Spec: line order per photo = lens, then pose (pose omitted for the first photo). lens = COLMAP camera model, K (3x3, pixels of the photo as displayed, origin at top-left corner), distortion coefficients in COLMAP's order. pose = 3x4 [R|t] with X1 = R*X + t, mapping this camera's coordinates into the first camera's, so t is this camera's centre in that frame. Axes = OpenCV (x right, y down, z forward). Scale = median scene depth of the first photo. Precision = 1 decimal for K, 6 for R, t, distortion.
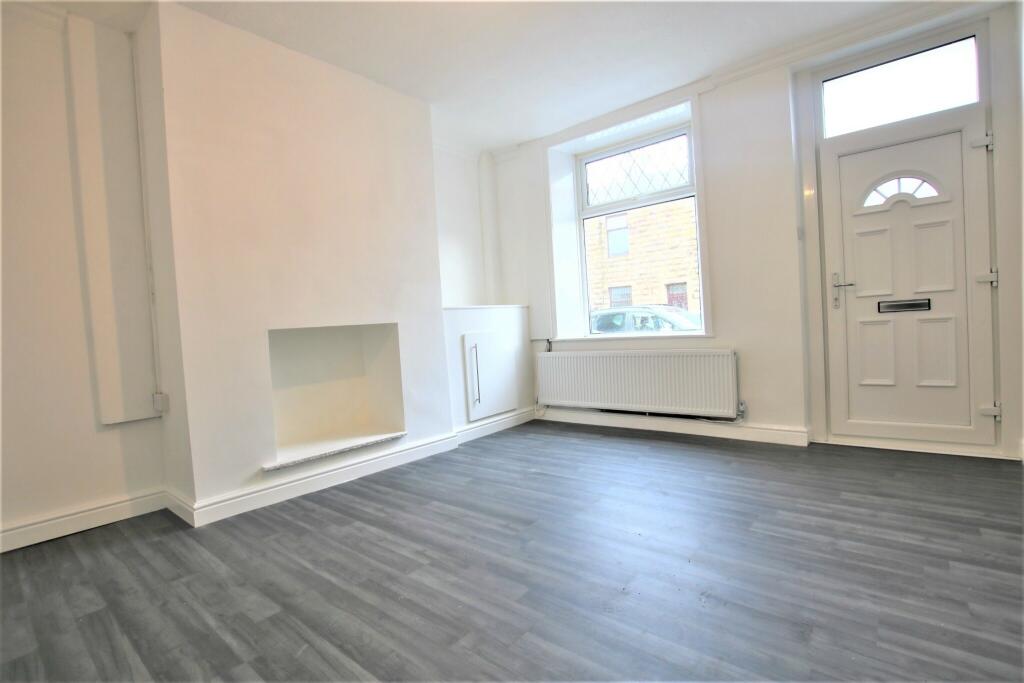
lens RADIAL K [[483.8, 0, 517.6], [0, 483.8, 335.0], [0, 0, 1]] dist [-0.002721, 0.000062]
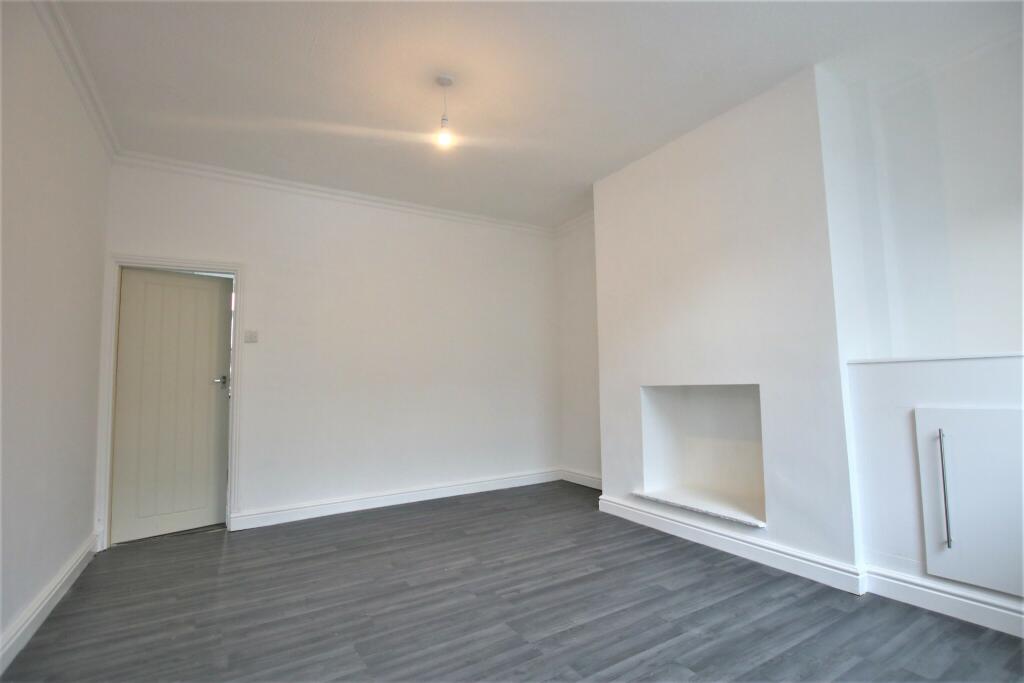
lens RADIAL K [[483.8, 0, 517.4], [0, 483.8, 346.8], [0, 0, 1]] dist [-0.002721, 0.000062]
pose [[-0.323600, -0.001489, -0.946193, 0.812157], [0.024992, 0.999636, -0.010120, -0.113940], [0.945864, -0.026922, -0.323445, 1.111690]]
